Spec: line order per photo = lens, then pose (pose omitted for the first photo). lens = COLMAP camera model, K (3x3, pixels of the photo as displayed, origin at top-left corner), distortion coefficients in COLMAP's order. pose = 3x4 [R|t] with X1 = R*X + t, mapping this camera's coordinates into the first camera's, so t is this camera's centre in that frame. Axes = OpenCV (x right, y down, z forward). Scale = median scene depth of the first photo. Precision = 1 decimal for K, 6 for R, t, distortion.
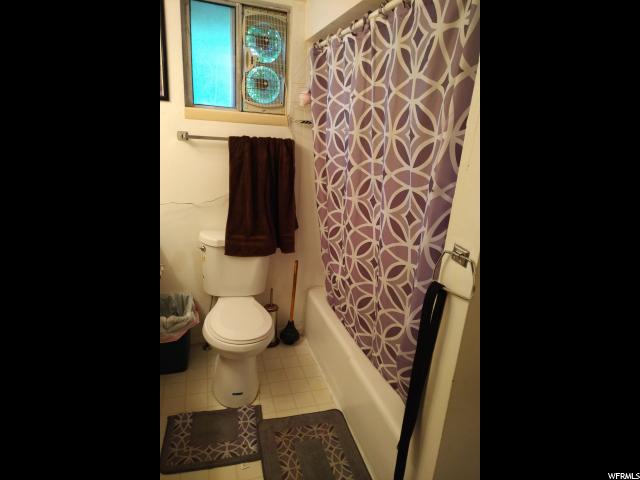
lens RADIAL K [[349.0, 0, 320.0], [0, 349.0, 240.0], [0, 0, 1]] dist [0.012259, 0.000248]
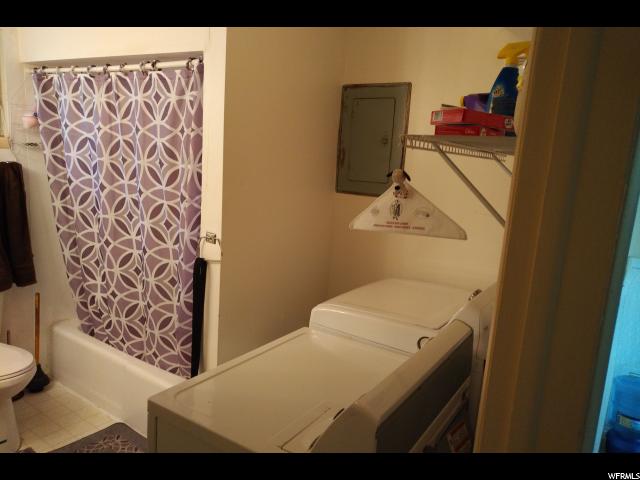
lens RADIAL K [[463.0, 0, 320.0], [0, 463.0, 240.0], [0, 0, 1]] dist [-0.011838, -0.003280]
pose [[0.787051, -0.120598, 0.604984, -0.309341], [0.166581, 0.985821, -0.020199, 0.109350], [-0.593970, 0.116676, 0.795981, -0.627020]]
